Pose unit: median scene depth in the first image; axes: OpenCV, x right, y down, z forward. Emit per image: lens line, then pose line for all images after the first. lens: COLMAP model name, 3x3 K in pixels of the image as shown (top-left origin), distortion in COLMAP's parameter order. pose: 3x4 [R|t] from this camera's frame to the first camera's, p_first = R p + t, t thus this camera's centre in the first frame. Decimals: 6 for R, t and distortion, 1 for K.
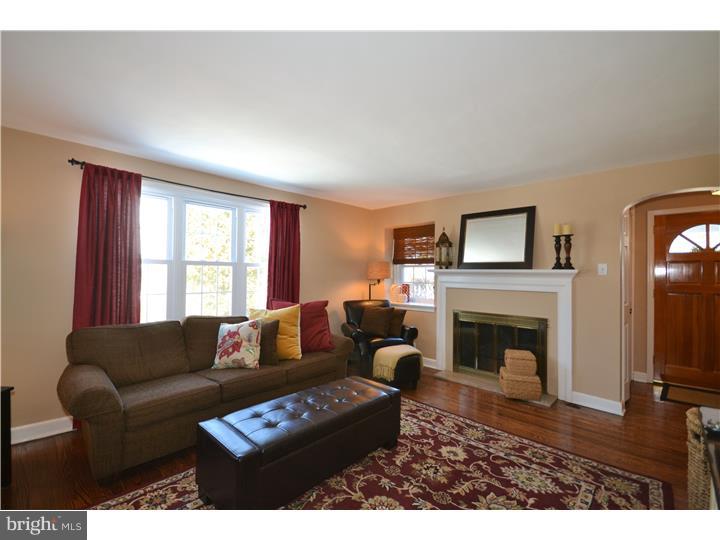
lens RADIAL K [[354.9, 0, 360.0], [0, 354.9, 270.0], [0, 0, 1]] dist [0.000656, -0.000203]
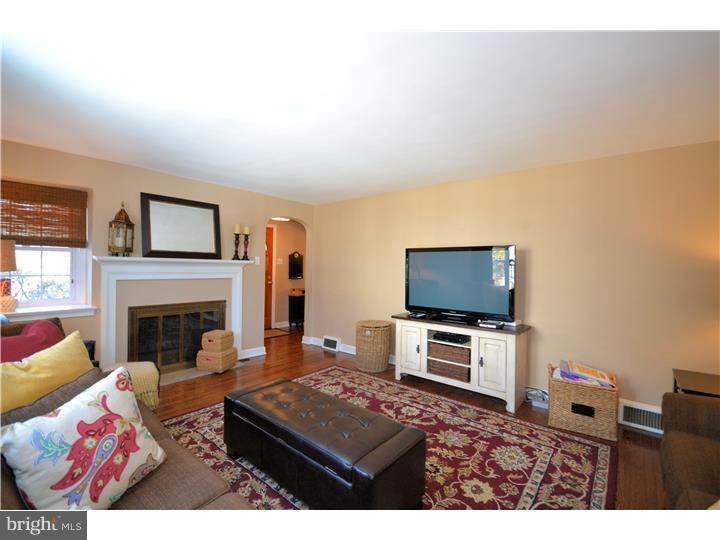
lens RADIAL K [[354.9, 0, 360.0], [0, 354.9, 270.0], [0, 0, 1]] dist [0.000656, -0.000203]
pose [[-0.158817, -0.030621, 0.986833, -0.752099], [-0.033889, 0.999099, 0.025548, -0.013536], [-0.986726, -0.029385, -0.159712, 0.738558]]
